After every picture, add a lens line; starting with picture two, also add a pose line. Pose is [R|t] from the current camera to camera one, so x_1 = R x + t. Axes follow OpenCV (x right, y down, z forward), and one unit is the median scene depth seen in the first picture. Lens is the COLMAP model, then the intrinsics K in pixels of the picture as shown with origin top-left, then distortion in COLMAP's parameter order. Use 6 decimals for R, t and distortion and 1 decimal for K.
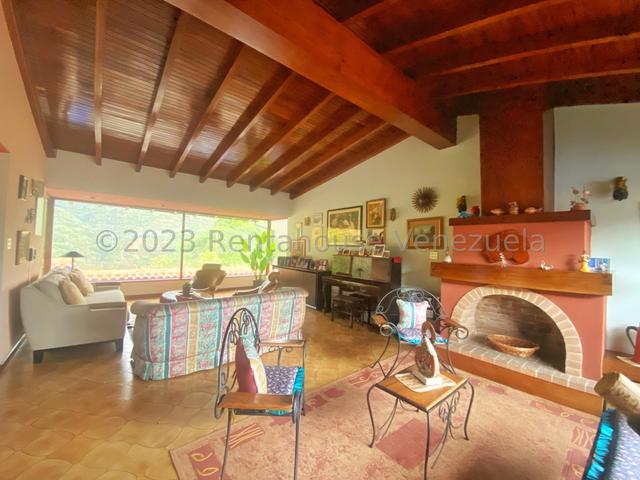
lens RADIAL K [[254.9, 0, 320.0], [0, 254.9, 240.0], [0, 0, 1]] dist [-0.001086, -0.014354]
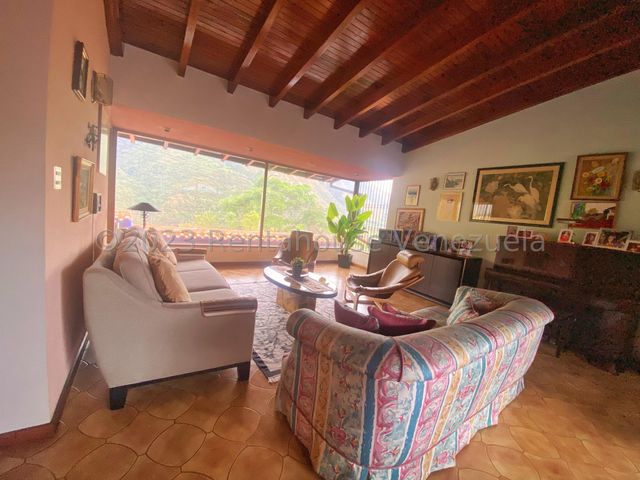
lens RADIAL K [[262.5, 0, 320.0], [0, 262.5, 240.0], [0, 0, 1]] dist [0.001555, -0.014114]
pose [[0.988463, 0.088373, -0.123008, -0.361495], [-0.072703, 0.989296, 0.126520, 0.017751], [0.132872, -0.116118, 0.984308, 0.292896]]
